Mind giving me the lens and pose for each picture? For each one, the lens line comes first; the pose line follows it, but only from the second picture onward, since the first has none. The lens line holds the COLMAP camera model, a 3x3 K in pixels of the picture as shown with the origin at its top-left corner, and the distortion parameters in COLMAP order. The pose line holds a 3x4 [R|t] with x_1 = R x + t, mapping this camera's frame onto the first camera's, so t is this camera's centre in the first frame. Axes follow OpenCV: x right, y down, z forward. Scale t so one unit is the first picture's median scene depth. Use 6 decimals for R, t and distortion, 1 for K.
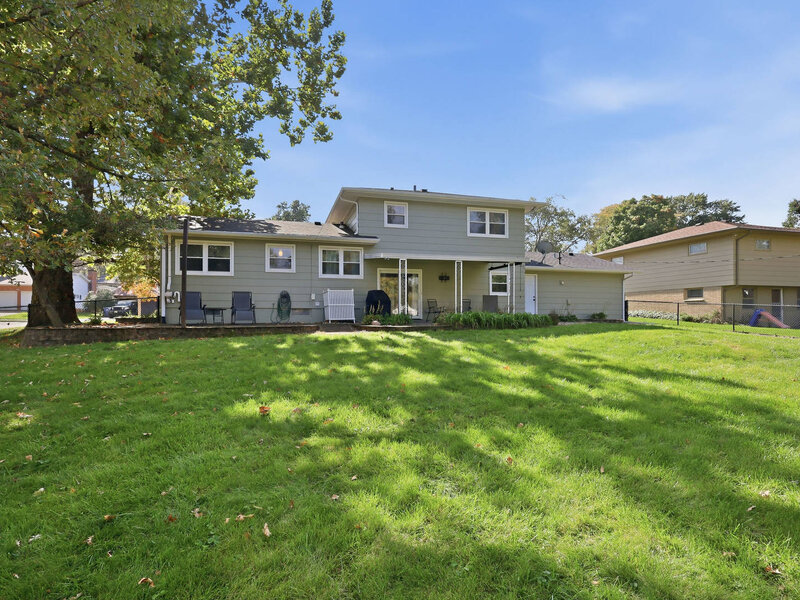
lens RADIAL K [[418.1, 0, 396.0], [0, 418.1, 295.8], [0, 0, 1]] dist [-0.001731, -0.000563]
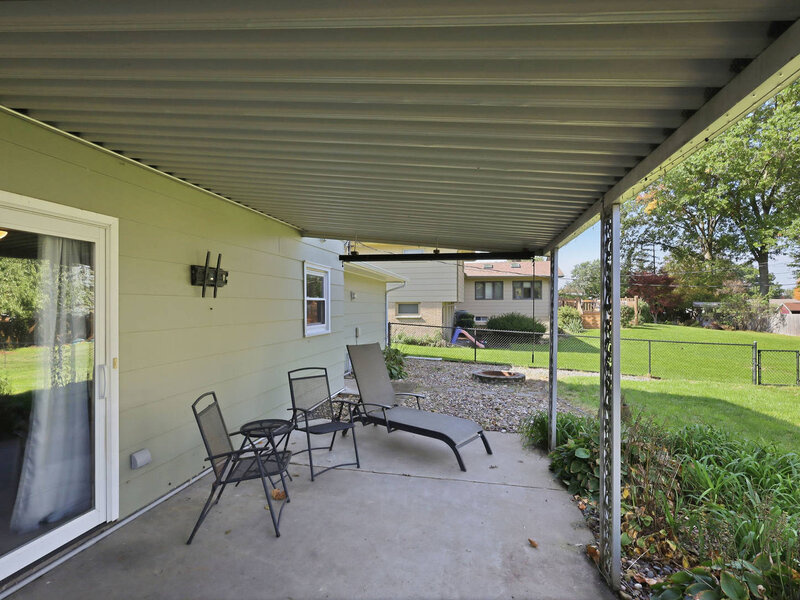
lens RADIAL K [[418.6, 0, 400.0], [0, 418.6, 300.0], [0, 0, 1]] dist [0.000850, 0.000682]
pose [[0.451062, 0.010474, 0.892431, -0.033869], [-0.034452, 0.999390, 0.005684, -0.033526], [-0.891827, -0.033310, 0.451148, 0.782603]]
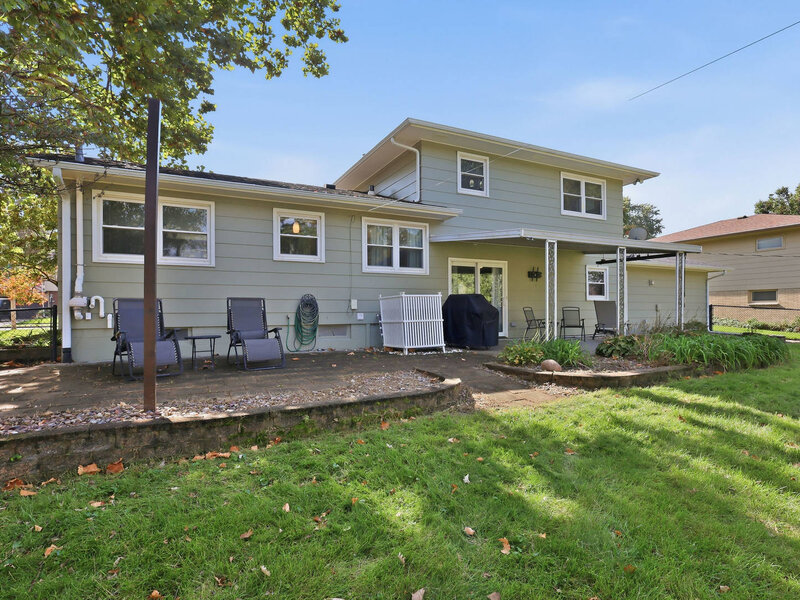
lens RADIAL K [[418.6, 0, 400.0], [0, 418.6, 300.0], [0, 0, 1]] dist [0.000850, 0.000682]
pose [[0.981887, 0.000747, 0.189465, -0.217083], [-0.004747, 0.999775, 0.020661, -0.014229], [-0.189407, -0.021186, 0.981670, 0.363900]]
